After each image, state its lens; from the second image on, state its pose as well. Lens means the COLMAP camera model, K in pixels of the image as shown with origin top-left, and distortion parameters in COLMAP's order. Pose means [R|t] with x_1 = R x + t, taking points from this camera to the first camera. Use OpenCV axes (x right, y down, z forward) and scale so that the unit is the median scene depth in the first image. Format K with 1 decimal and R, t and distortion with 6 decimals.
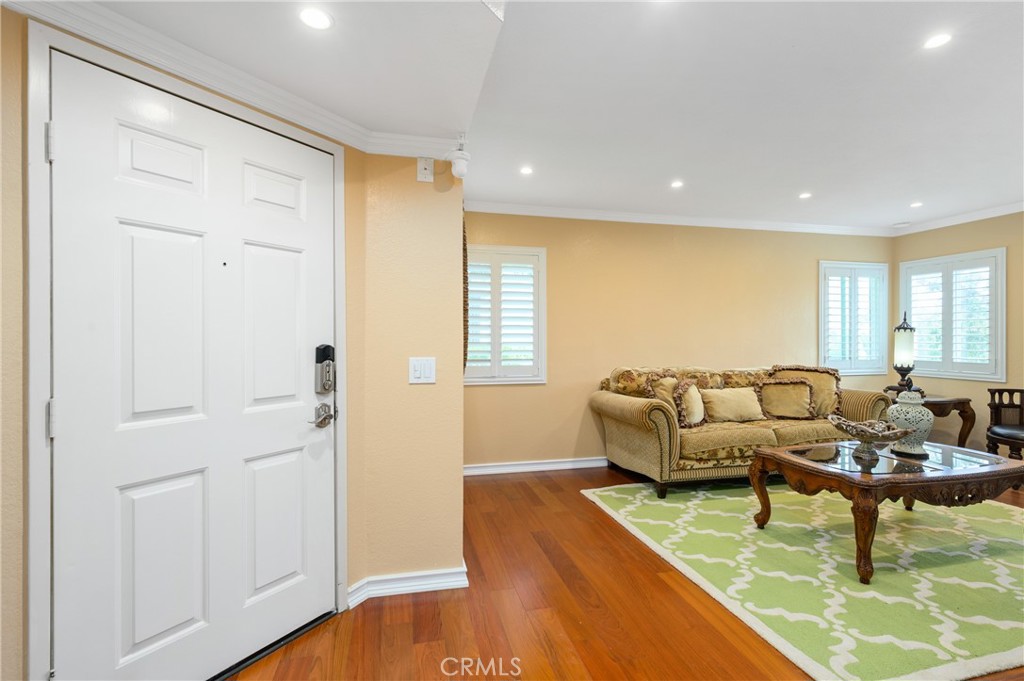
lens RADIAL K [[461.9, 0, 512.9], [0, 461.9, 340.5], [0, 0, 1]] dist [-0.000972, 0.000875]
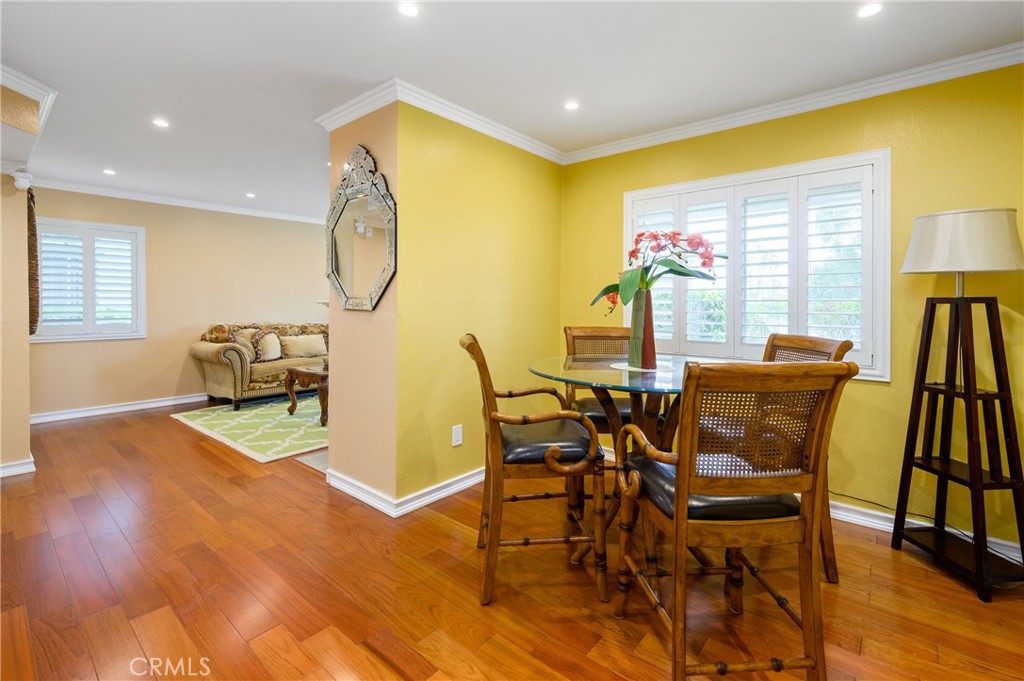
lens RADIAL K [[461.9, 0, 513.3], [0, 461.9, 309.7], [0, 0, 1]] dist [-0.000972, 0.000875]
pose [[0.813822, -0.009881, 0.581030, 0.163866], [0.000228, 0.999861, 0.016684, -0.002446], [-0.581114, -0.013445, 0.813711, -0.606556]]
